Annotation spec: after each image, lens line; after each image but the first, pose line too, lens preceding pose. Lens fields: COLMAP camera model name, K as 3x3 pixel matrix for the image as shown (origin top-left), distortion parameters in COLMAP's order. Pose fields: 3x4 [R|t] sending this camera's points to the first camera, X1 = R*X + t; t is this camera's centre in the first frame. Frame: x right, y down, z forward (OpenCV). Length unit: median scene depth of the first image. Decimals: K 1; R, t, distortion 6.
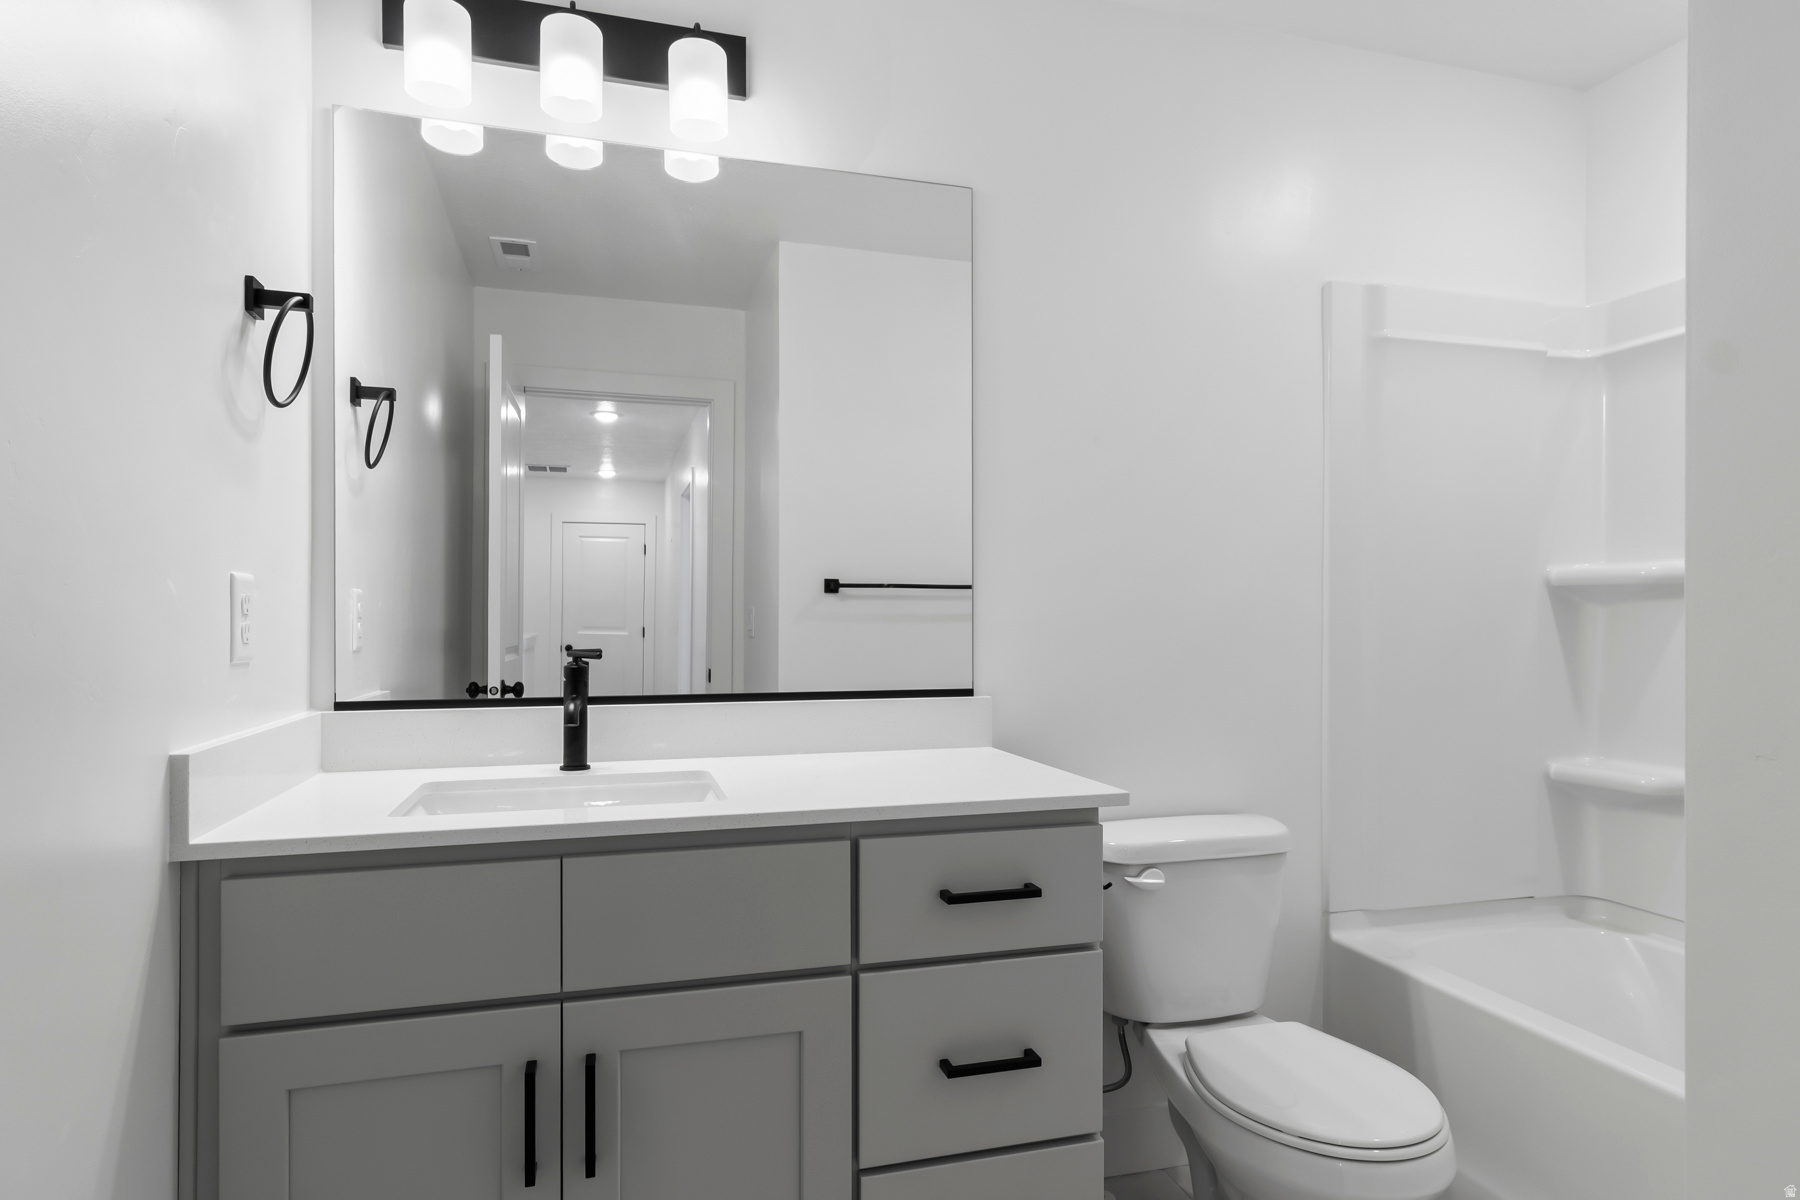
lens RADIAL K [[1000.8, 0, 900.0], [0, 1000.8, 600.0], [0, 0, 1]] dist [0.000363, -0.000042]
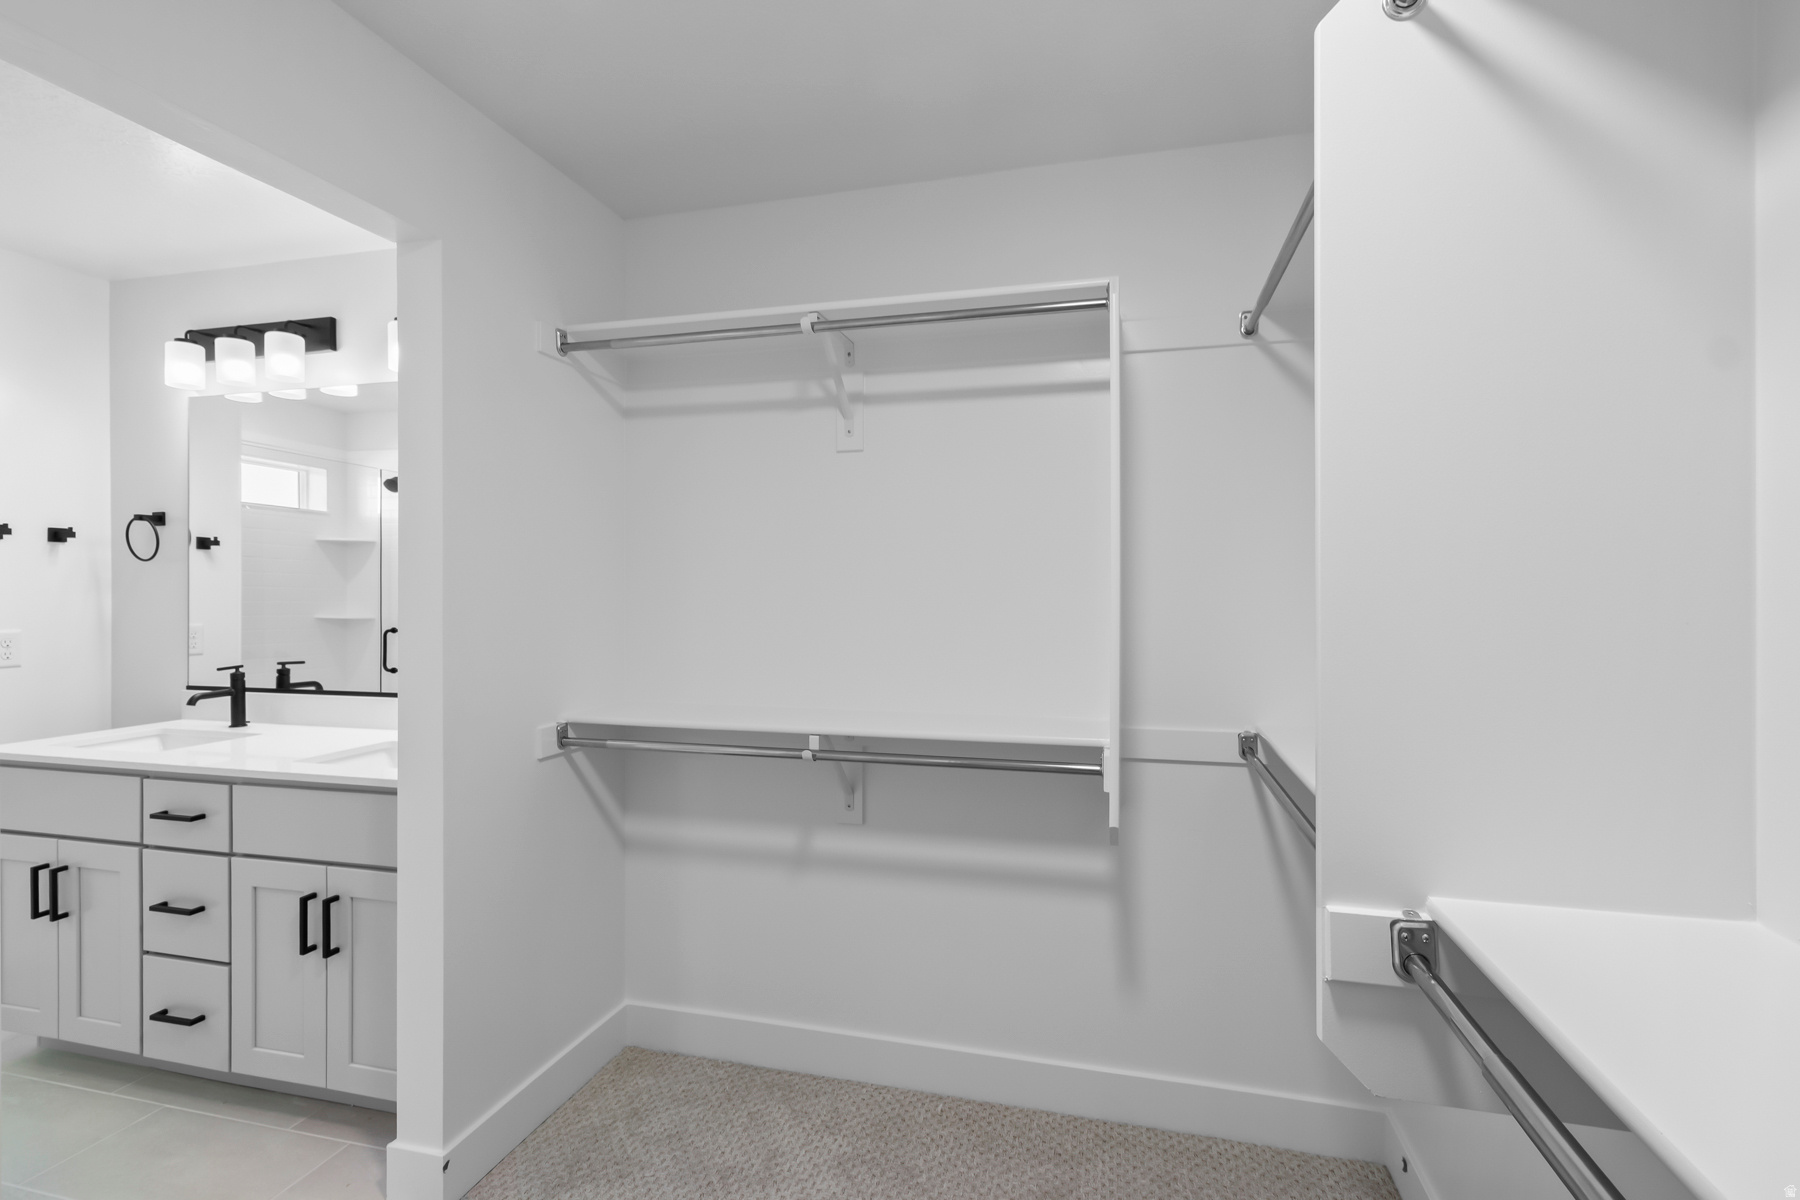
lens RADIAL K [[853.2, 0, 898.6], [0, 853.2, 587.1], [0, 0, 1]] dist [0.001071, 0.000020]
pose [[0.859999, -0.007586, -0.510240, 1.532644], [0.000397, 0.999899, -0.014198, -0.077816], [0.510296, 0.012008, 0.859915, 0.243149]]
